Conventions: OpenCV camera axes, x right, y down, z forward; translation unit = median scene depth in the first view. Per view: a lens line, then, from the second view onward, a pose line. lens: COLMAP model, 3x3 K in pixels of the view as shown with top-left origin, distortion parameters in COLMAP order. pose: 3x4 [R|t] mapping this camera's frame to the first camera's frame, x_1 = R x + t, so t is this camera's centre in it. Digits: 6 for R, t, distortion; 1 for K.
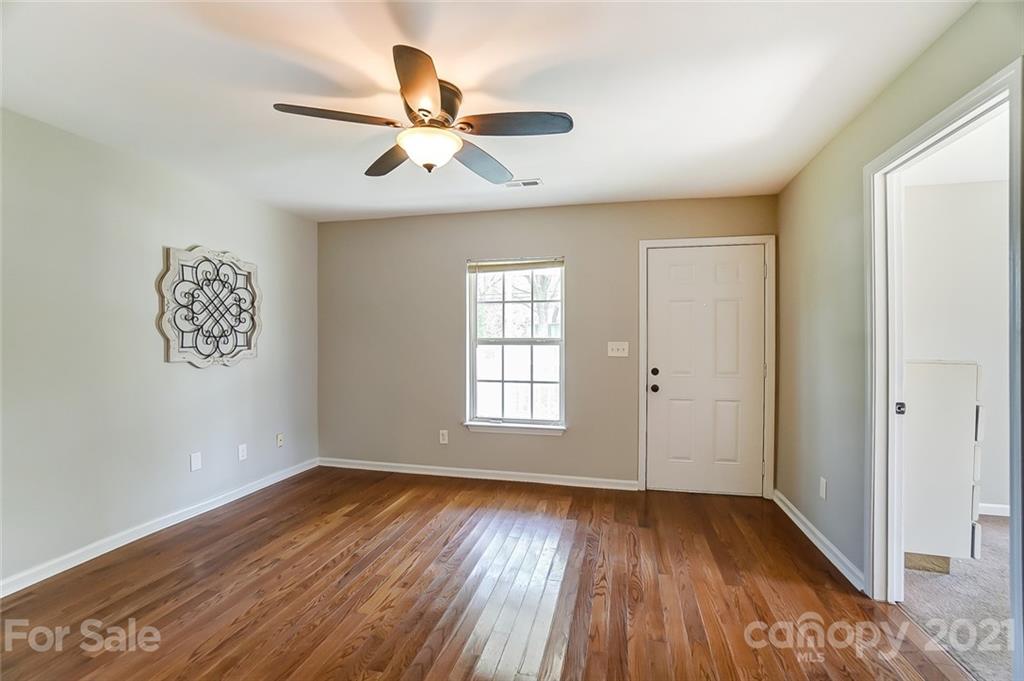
lens RADIAL K [[457.5, 0, 510.8], [0, 457.5, 339.3], [0, 0, 1]] dist [-0.040732, 0.000665]
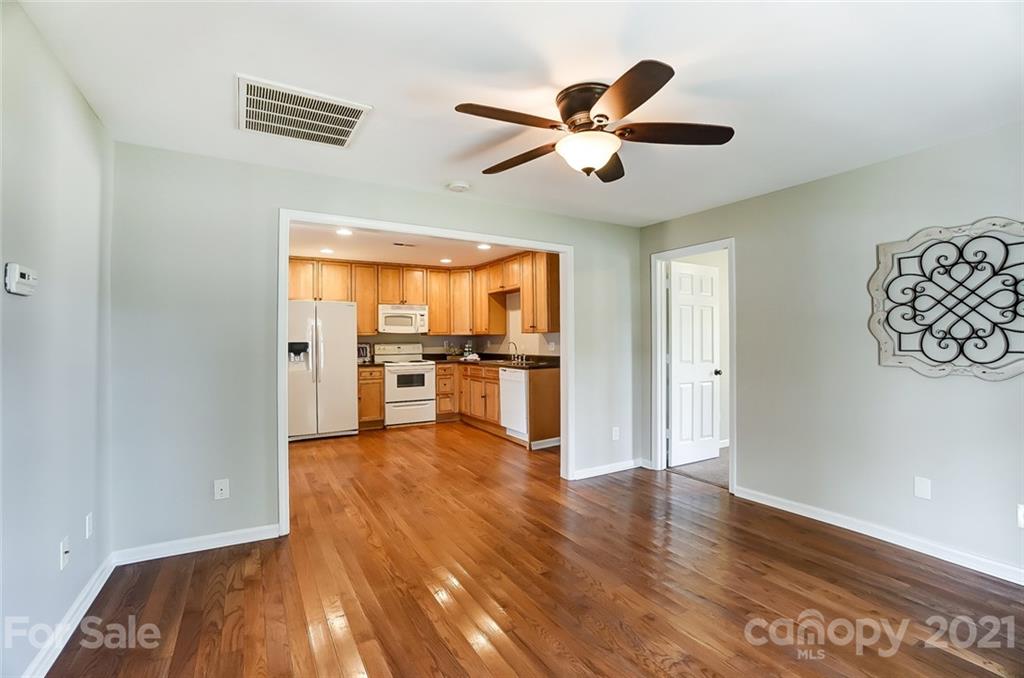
lens RADIAL K [[457.5, 0, 510.8], [0, 457.5, 337.8], [0, 0, 1]] dist [-0.040732, 0.000665]
pose [[-0.722180, -0.004511, -0.691690, 0.381708], [-0.003384, 0.999990, -0.002988, -0.001819], [0.691697, 0.000182, -0.722188, 0.963141]]
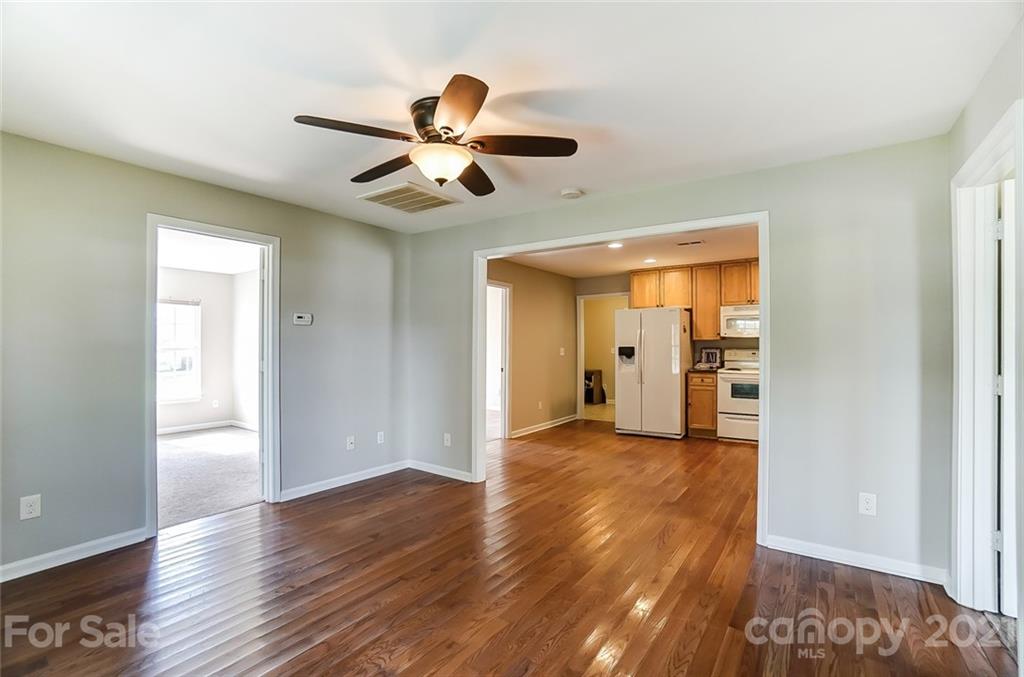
lens RADIAL K [[457.5, 0, 510.8], [0, 457.5, 337.3], [0, 0, 1]] dist [-0.040732, 0.000665]
pose [[-0.932795, -0.001577, 0.360404, -0.418218], [-0.005306, 0.999942, -0.009359, -0.004777], [-0.360368, -0.010642, -0.932750, 1.147574]]
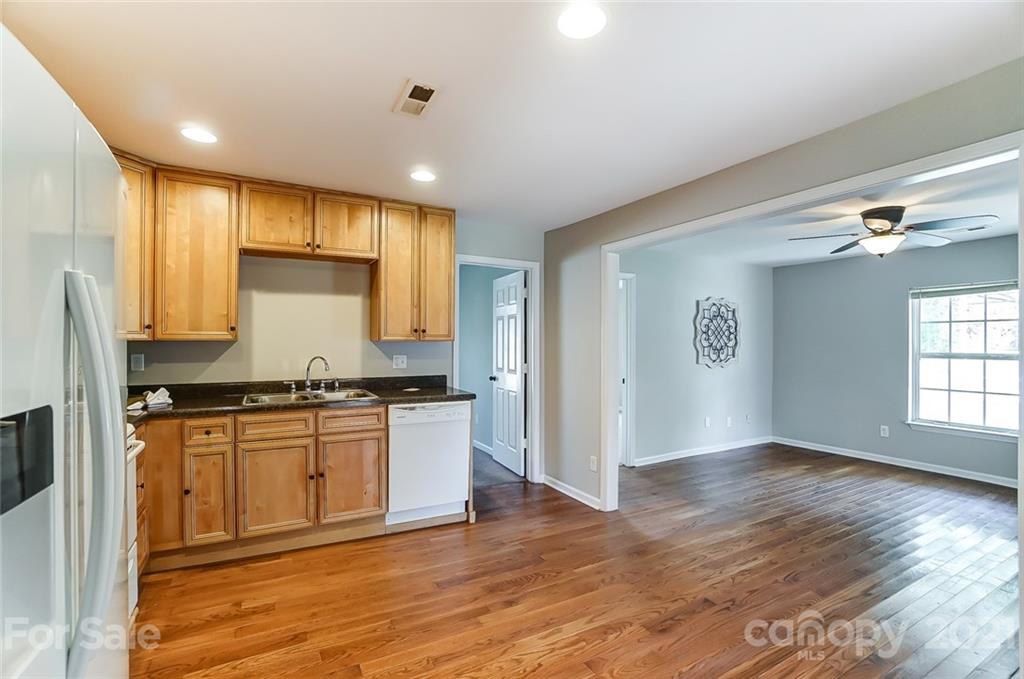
lens RADIAL K [[467.8, 0, 506.7], [0, 467.8, 343.6], [0, 0, 1]] dist [-0.065313, 0.027502]
pose [[0.679533, 0.004140, -0.733634, 0.067725], [-0.008417, 0.999962, -0.002154, -0.017129], [0.733597, 0.007639, 0.679542, -0.711385]]
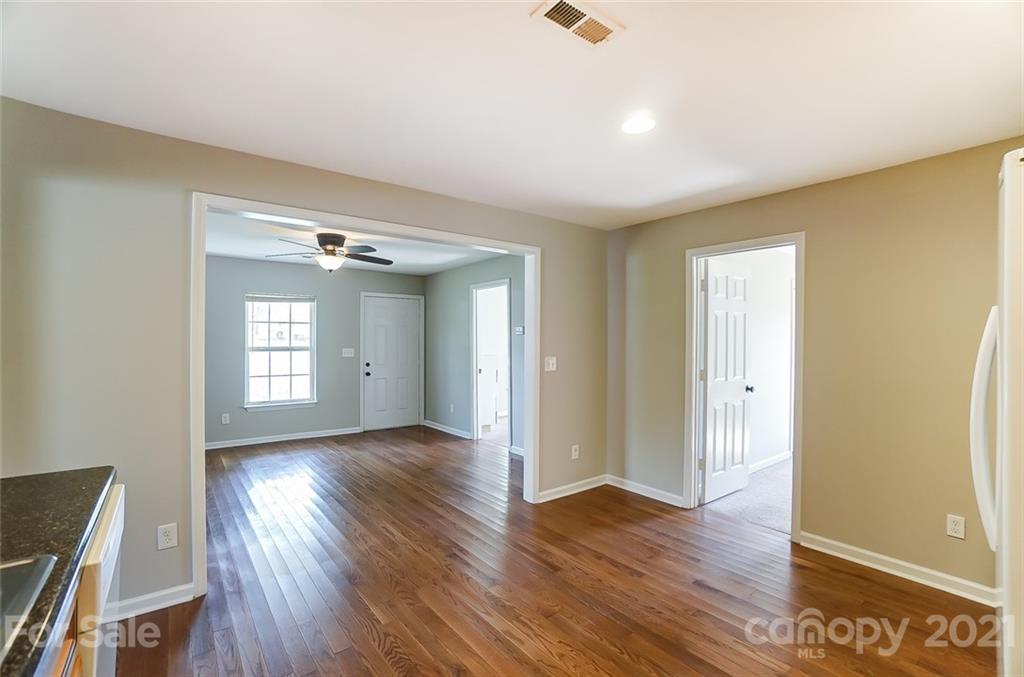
lens RADIAL K [[453.2, 0, 516.5], [0, 453.2, 347.2], [0, 0, 1]] dist [-0.009246, 0.000459]
pose [[0.616527, -0.009224, 0.787280, -0.797225], [-0.000634, 0.999925, 0.012212, -0.022865], [-0.787333, -0.008028, 0.616475, -0.619927]]
